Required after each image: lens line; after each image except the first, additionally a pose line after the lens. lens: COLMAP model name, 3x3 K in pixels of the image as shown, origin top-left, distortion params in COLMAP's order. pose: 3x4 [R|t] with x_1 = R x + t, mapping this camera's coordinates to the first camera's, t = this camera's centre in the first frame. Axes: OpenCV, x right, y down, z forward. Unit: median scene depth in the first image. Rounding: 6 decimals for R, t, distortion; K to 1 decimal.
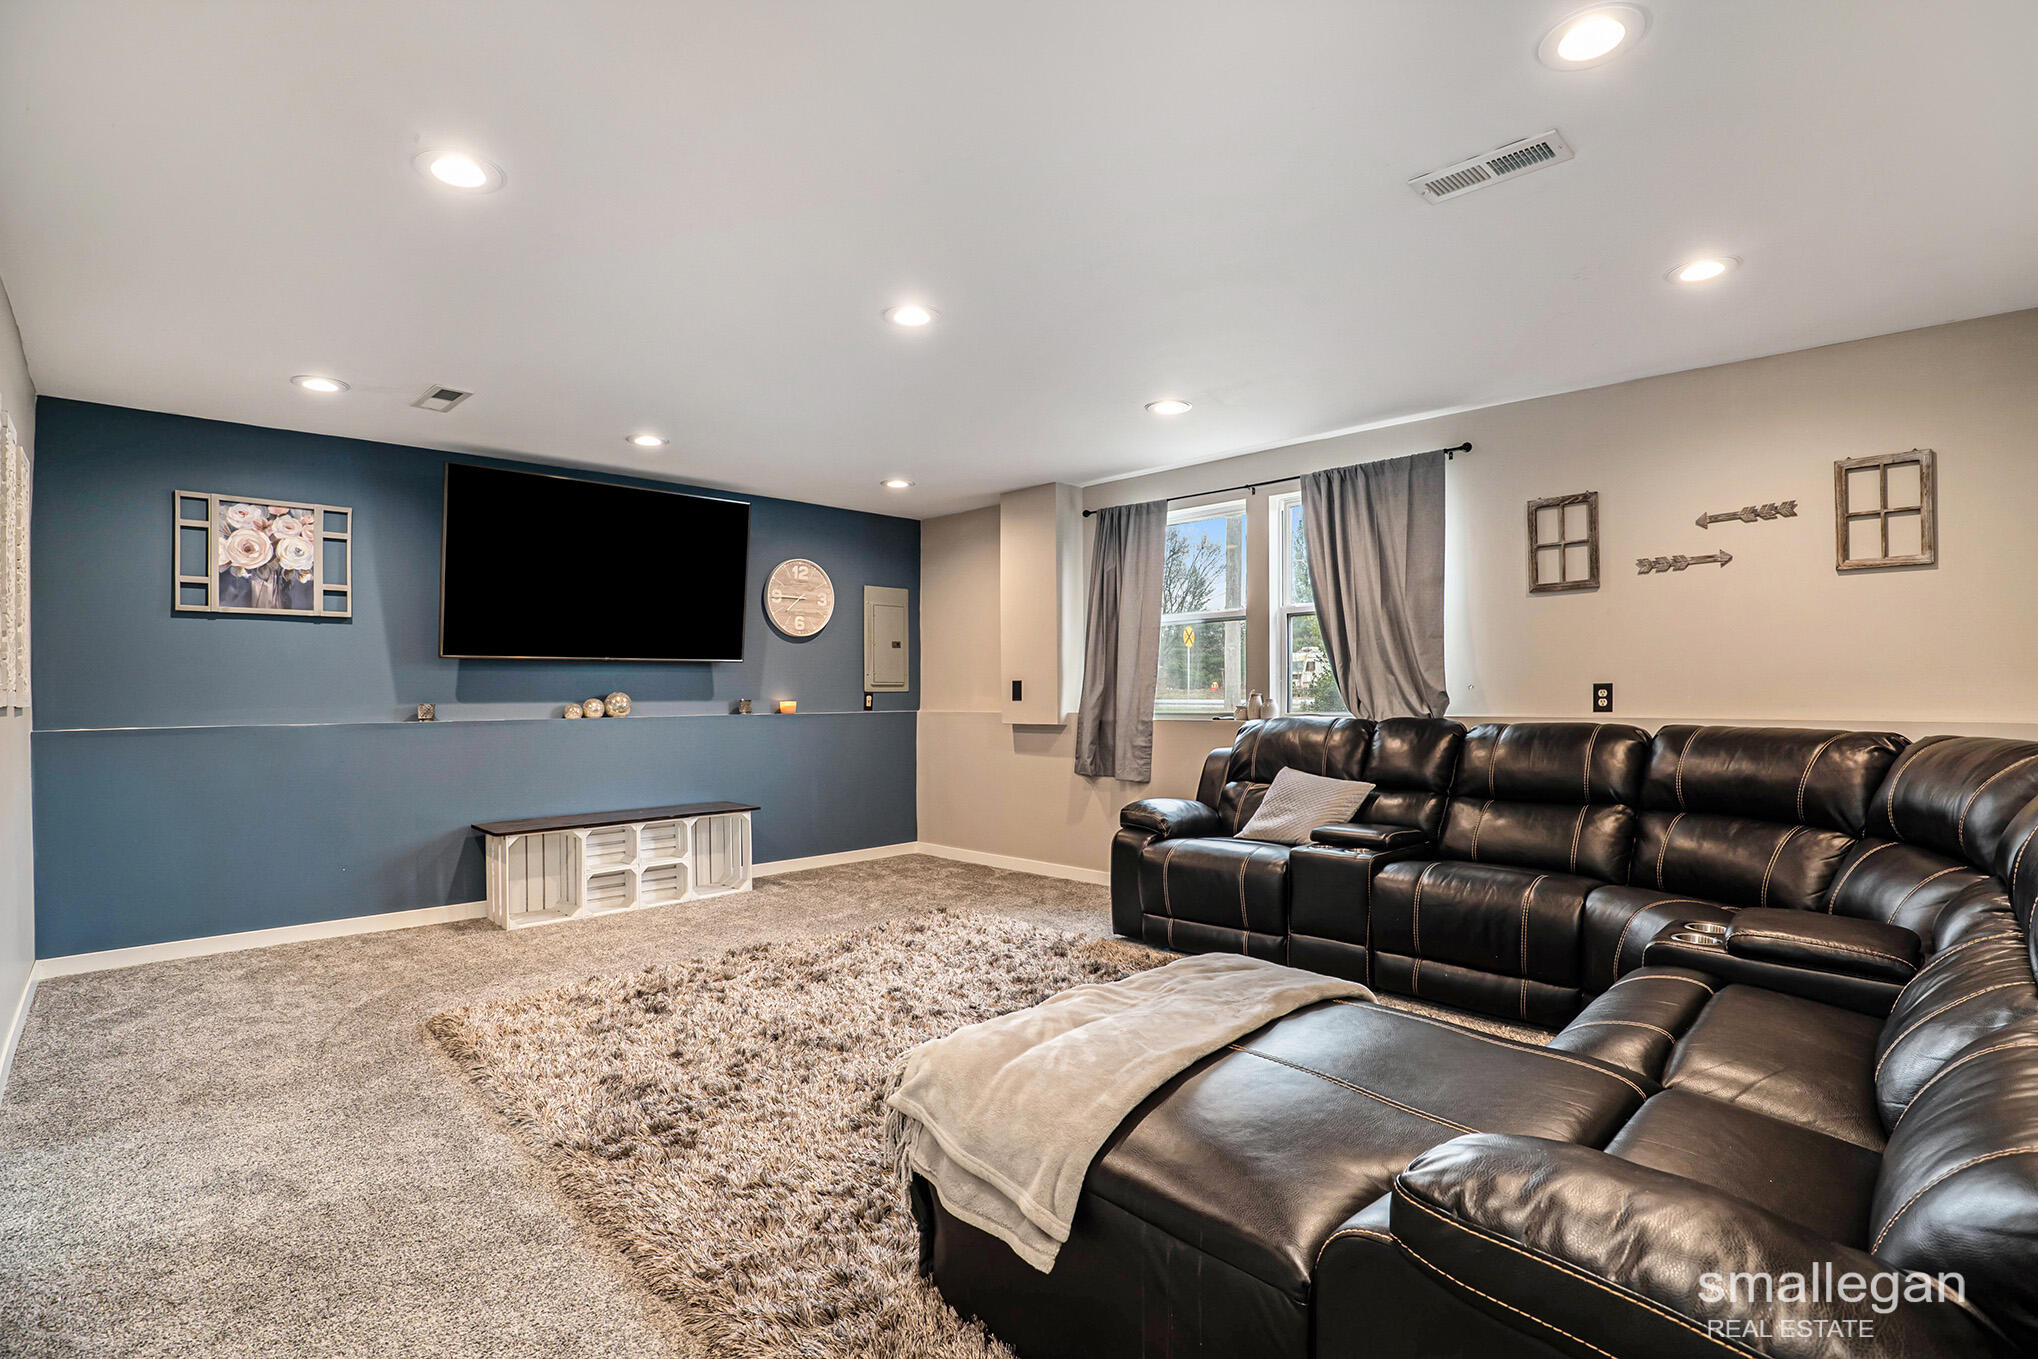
lens RADIAL K [[1021.2, 0, 1024.7], [0, 1021.2, 682.4], [0, 0, 1]] dist [-0.028701, -0.000453]
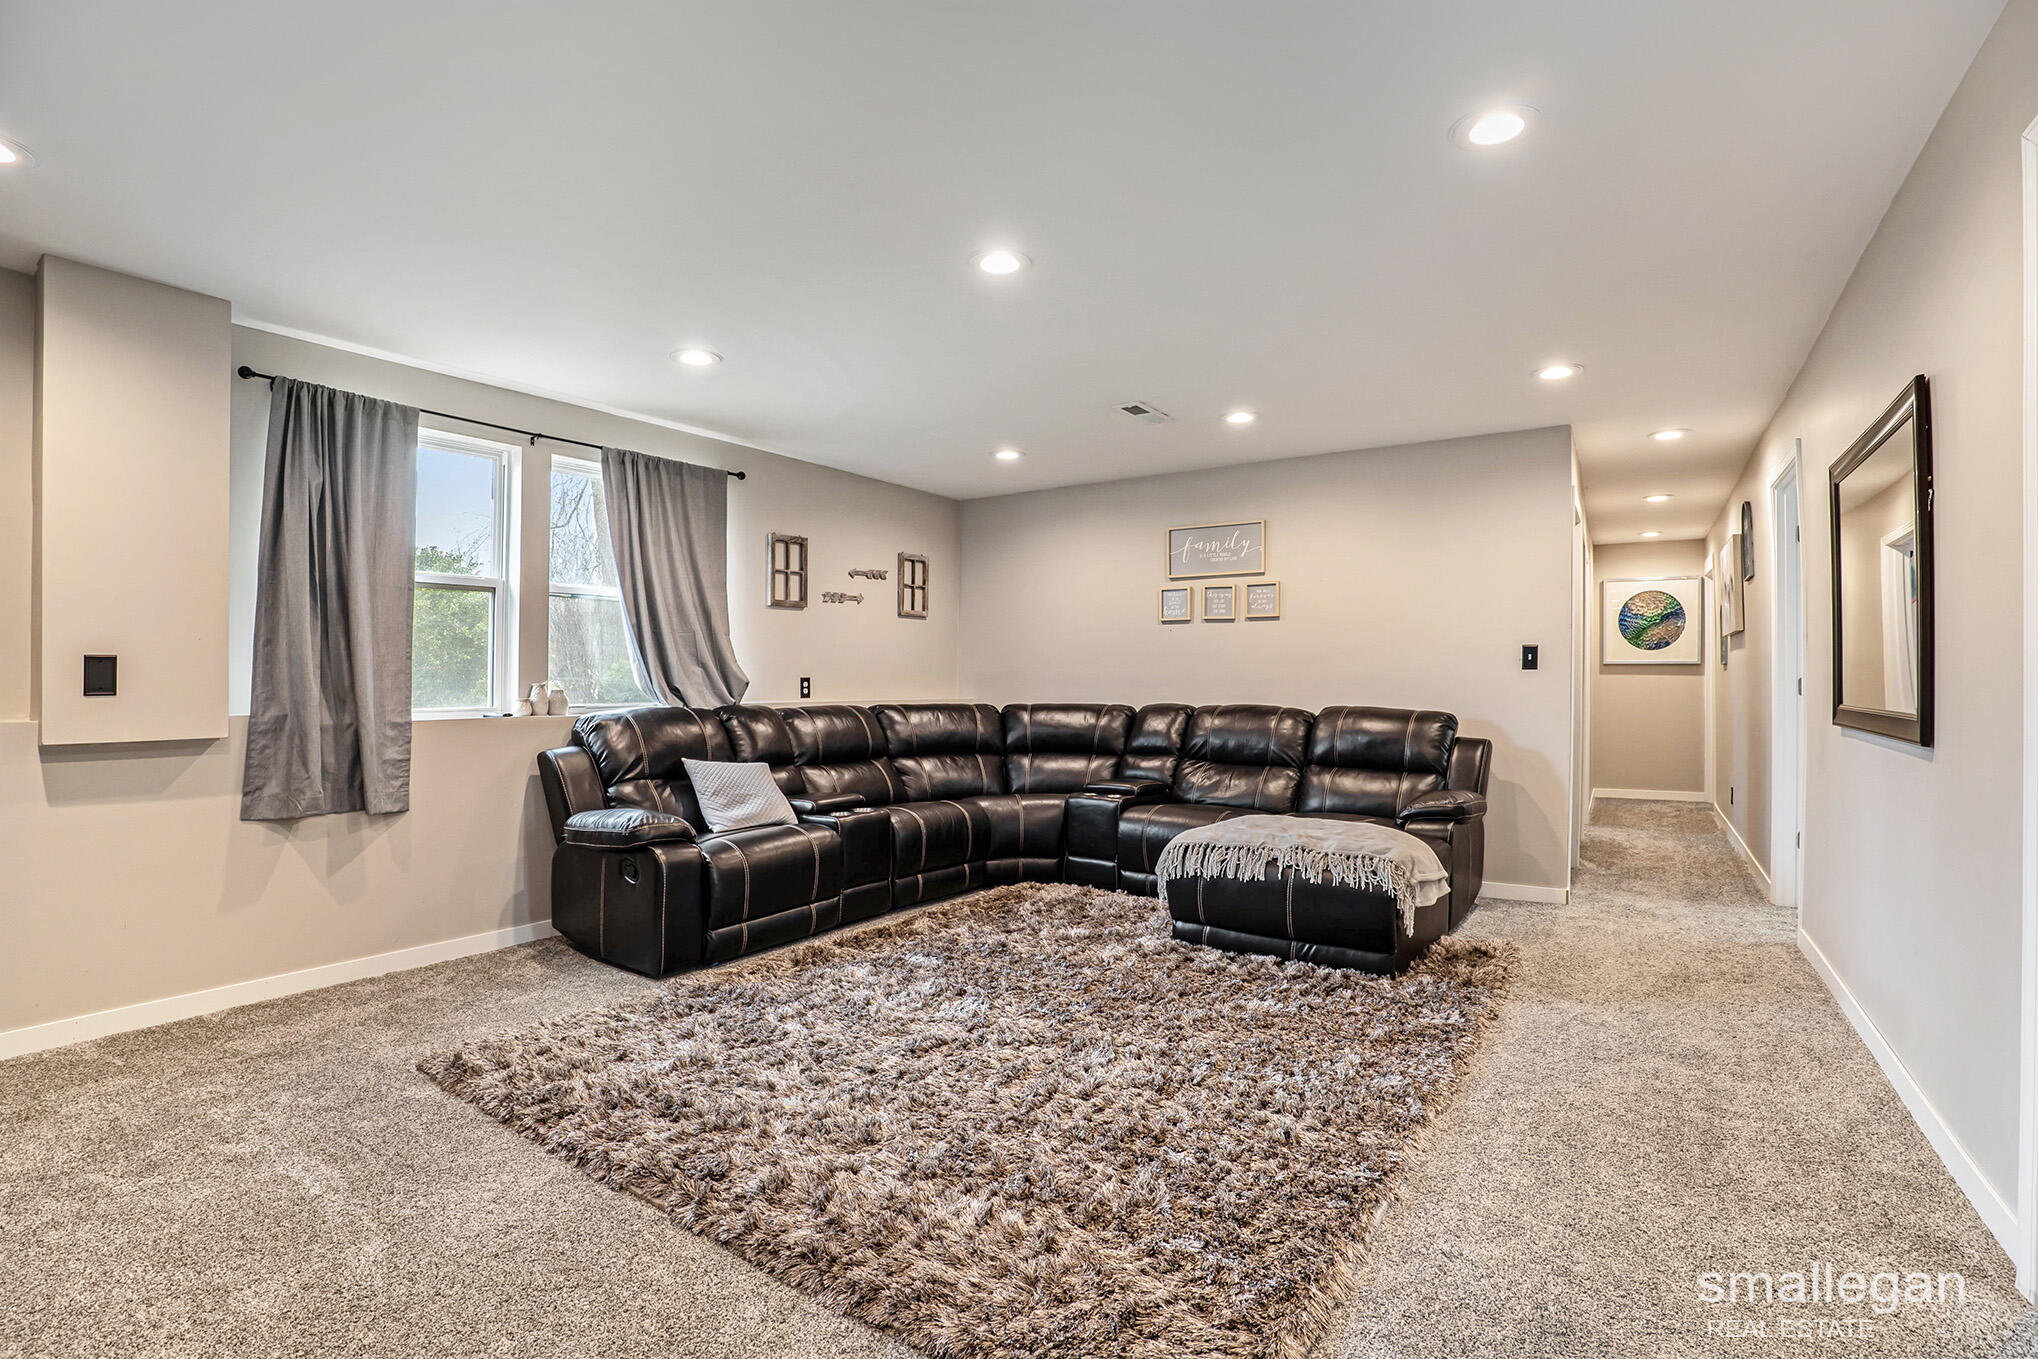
lens RADIAL K [[1021.2, 0, 1024.1], [0, 1021.2, 682.4], [0, 0, 1]] dist [-0.028701, -0.000453]
pose [[-0.199020, -0.001339, 0.979995, -0.828288], [-0.019039, 0.999816, -0.002501, 0.005485], [-0.979811, -0.019156, -0.199008, 0.950301]]
